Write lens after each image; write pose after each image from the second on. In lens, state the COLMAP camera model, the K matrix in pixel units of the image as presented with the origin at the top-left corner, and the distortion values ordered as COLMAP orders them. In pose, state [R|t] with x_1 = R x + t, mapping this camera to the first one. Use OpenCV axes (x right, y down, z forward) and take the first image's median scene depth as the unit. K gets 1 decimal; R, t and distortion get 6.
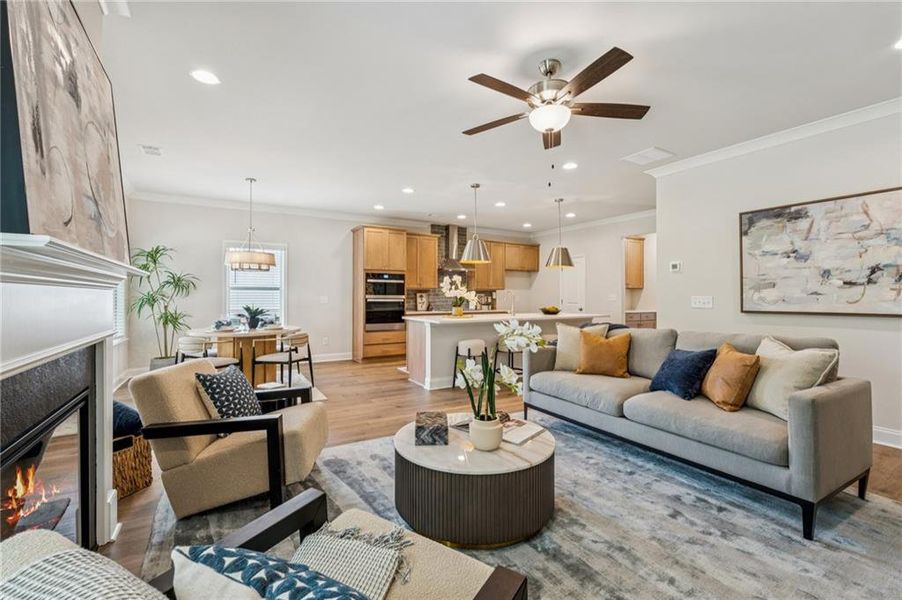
lens RADIAL K [[395.2, 0, 457.4], [0, 395.2, 296.2], [0, 0, 1]] dist [-0.003553, 0.000022]
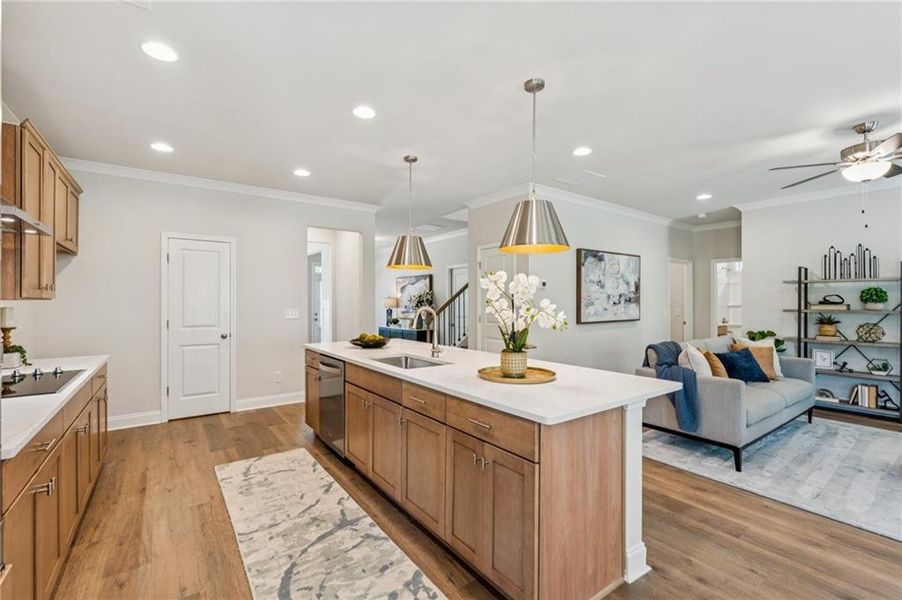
lens RADIAL K [[395.2, 0, 450.3], [0, 395.2, 300.0], [0, 0, 1]] dist [-0.003553, 0.000022]
pose [[-0.079464, -0.002743, 0.996834, -0.321362], [-0.006471, 0.999977, 0.002236, -0.021927], [-0.996817, -0.006273, -0.079480, 0.874754]]
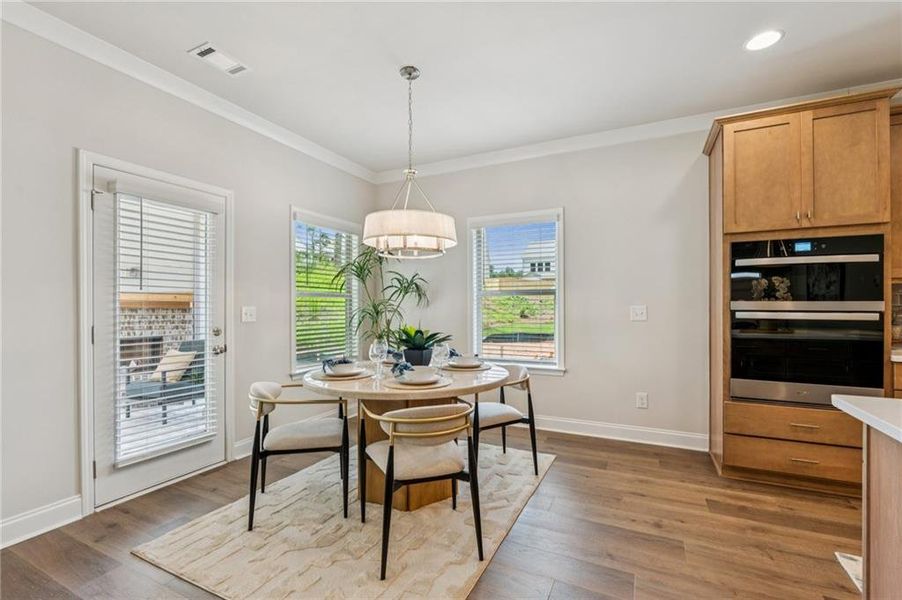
lens RADIAL K [[395.2, 0, 453.4], [0, 395.2, 303.0], [0, 0, 1]] dist [-0.003553, 0.000022]
pose [[0.532881, -0.005652, -0.846171, -0.054336], [0.005683, 0.999979, -0.003100, -0.001629], [0.846171, -0.003157, 0.532902, 0.575272]]
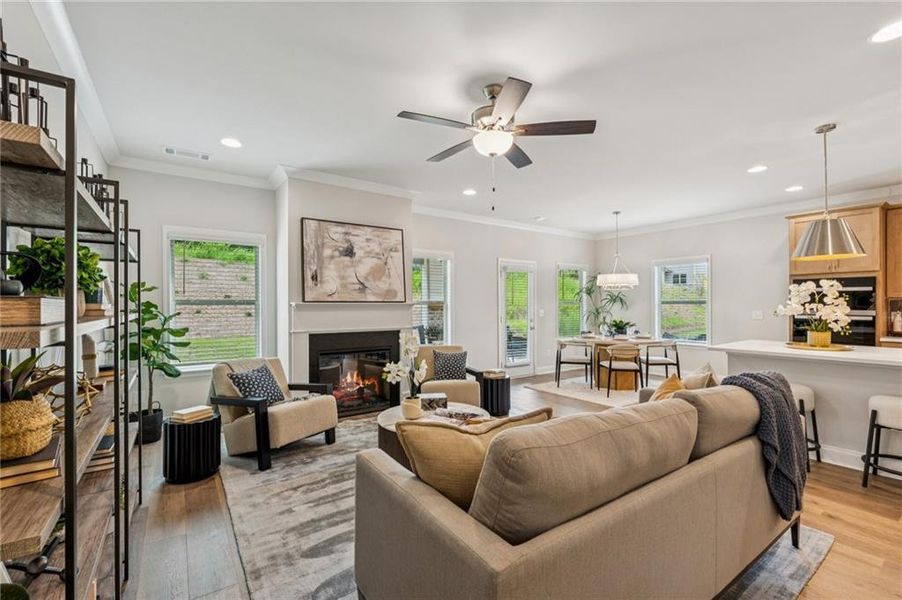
lens RADIAL K [[395.2, 0, 453.8], [0, 395.2, 302.8], [0, 0, 1]] dist [-0.003553, 0.000022]
pose [[0.065859, -0.002573, -0.997826, 0.464963], [0.005341, 0.999983, -0.002226, -0.017353], [0.997815, -0.005182, 0.065872, 0.317622]]
